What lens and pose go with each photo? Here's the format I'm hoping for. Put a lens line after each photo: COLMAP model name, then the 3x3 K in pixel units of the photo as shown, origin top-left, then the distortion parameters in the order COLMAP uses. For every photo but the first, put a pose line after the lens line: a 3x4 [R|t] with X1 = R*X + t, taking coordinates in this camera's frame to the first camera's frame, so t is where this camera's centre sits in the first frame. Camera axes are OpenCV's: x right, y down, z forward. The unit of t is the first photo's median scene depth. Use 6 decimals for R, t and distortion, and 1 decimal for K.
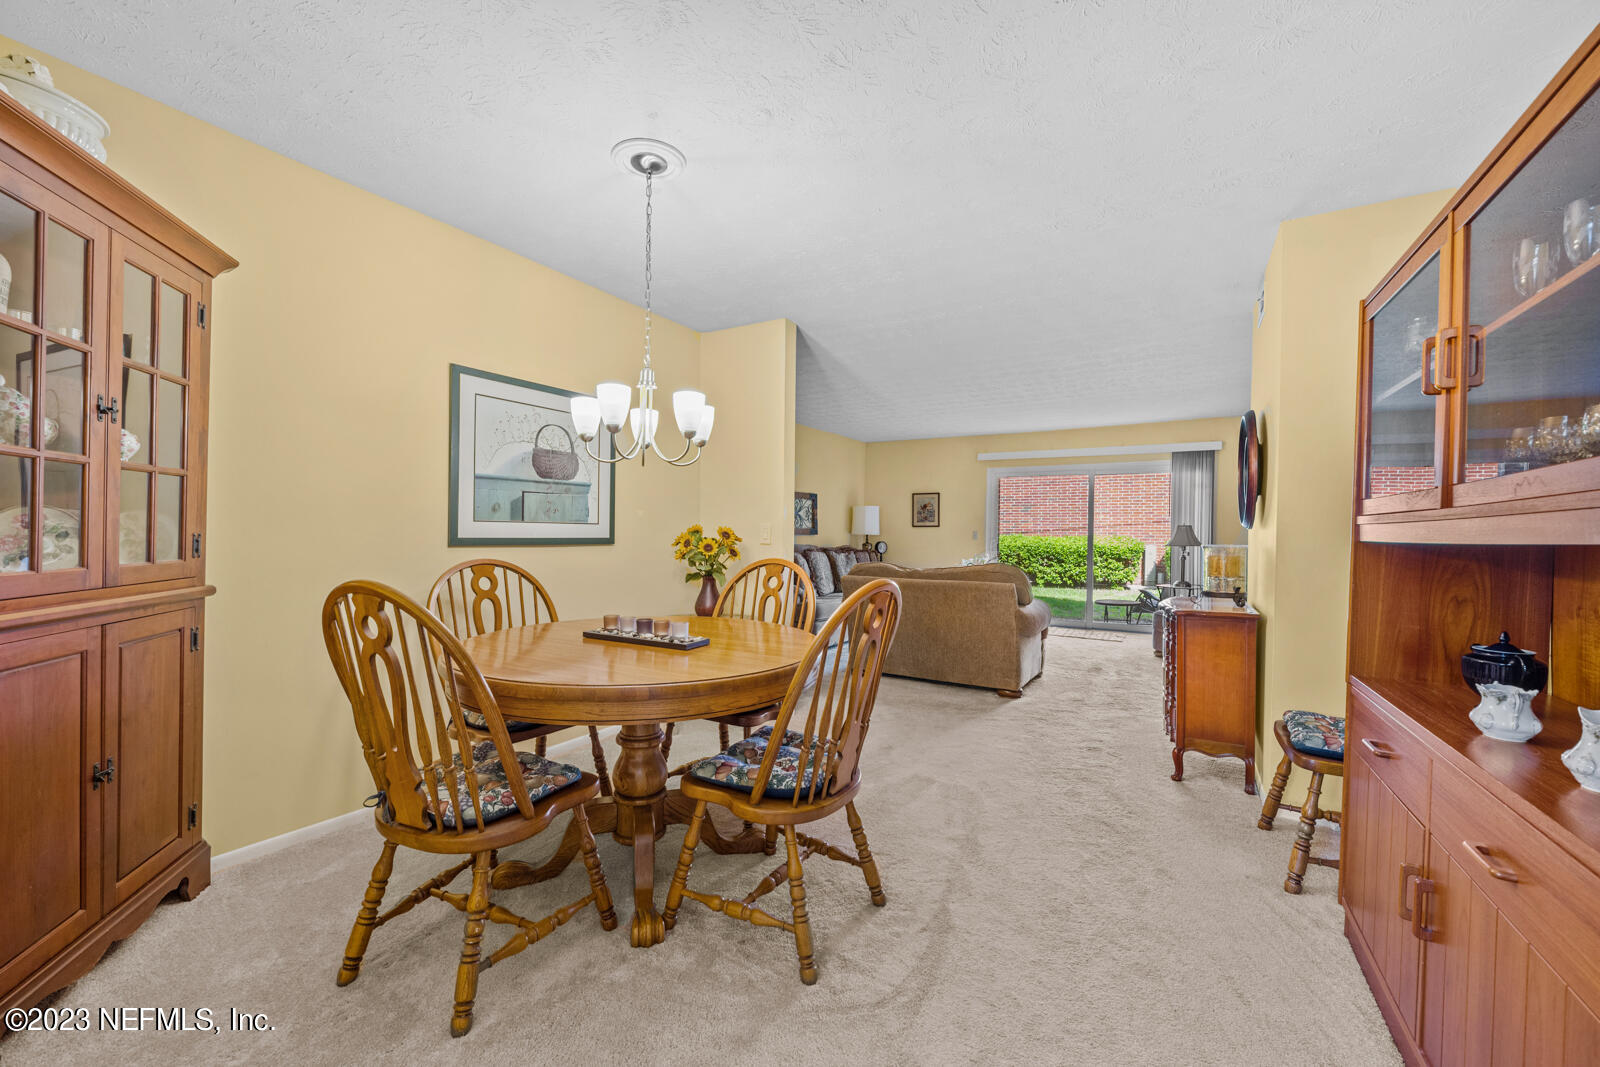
lens RADIAL K [[643.0, 0, 801.5], [0, 643.0, 528.8], [0, 0, 1]] dist [-0.005770, 0.000617]
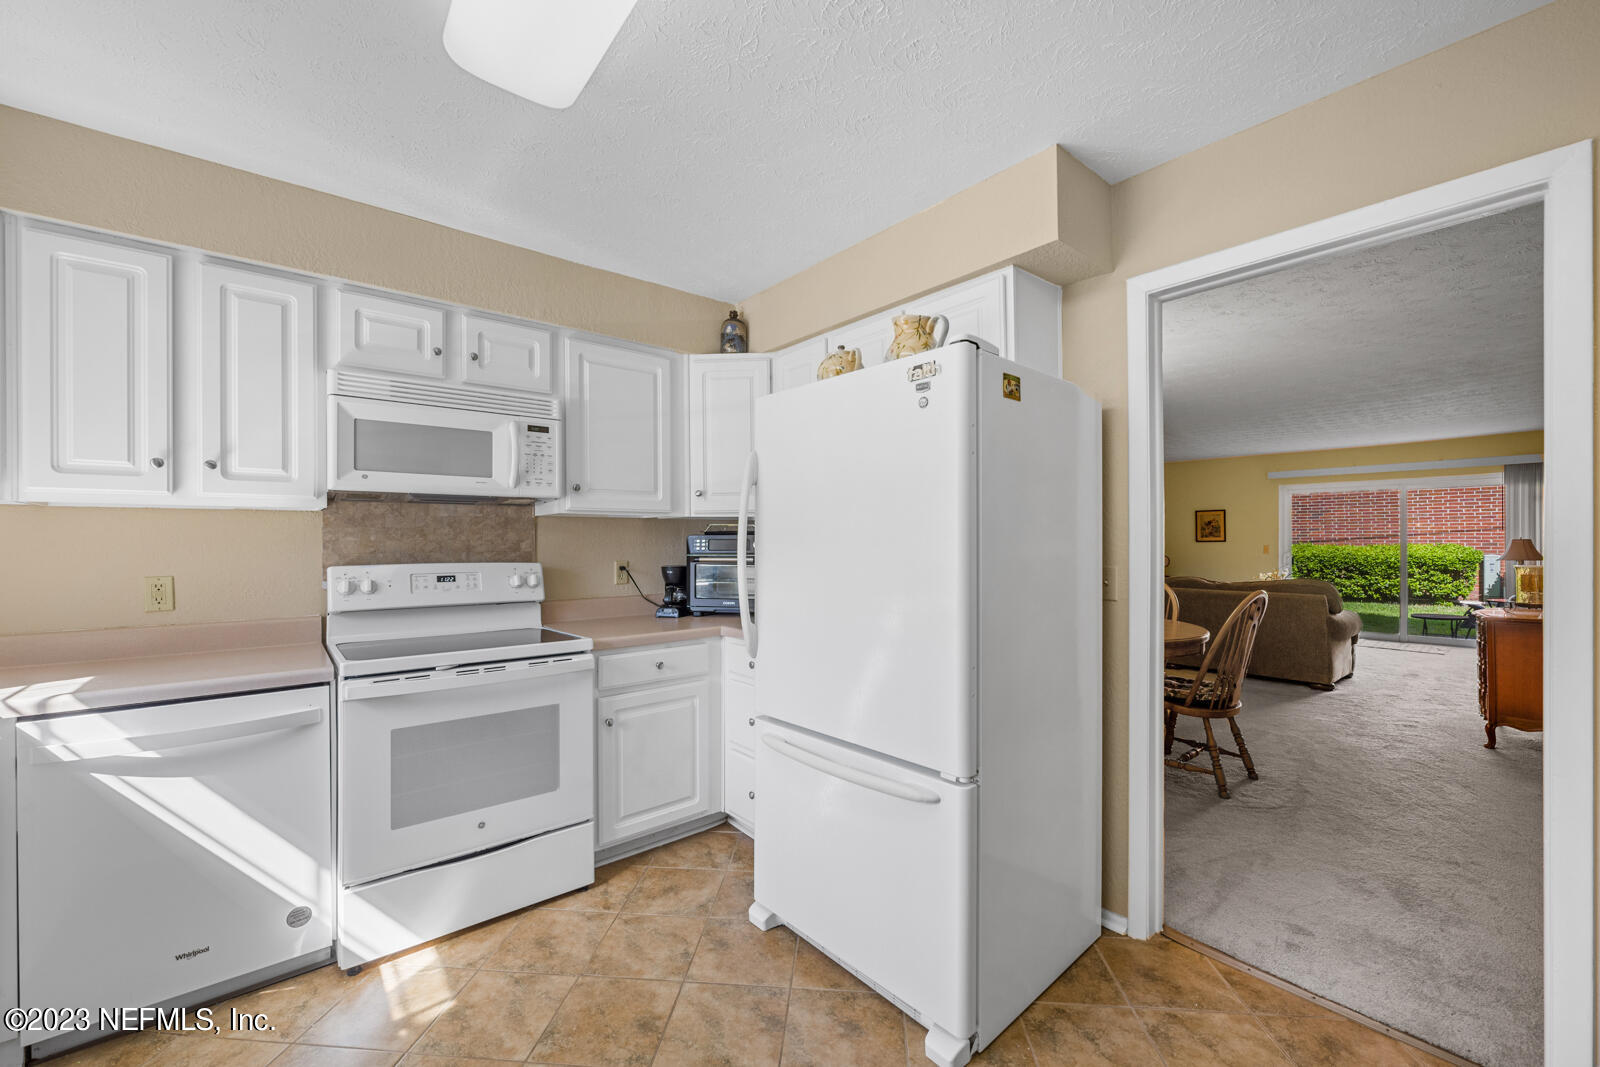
lens RADIAL K [[643.0, 0, 799.7], [0, 643.0, 537.7], [0, 0, 1]] dist [-0.005770, 0.000617]
pose [[0.944430, -0.017038, -0.328272, -0.169447], [0.016591, 0.999854, -0.004163, -0.028594], [0.328294, -0.001515, 0.944574, -0.382387]]
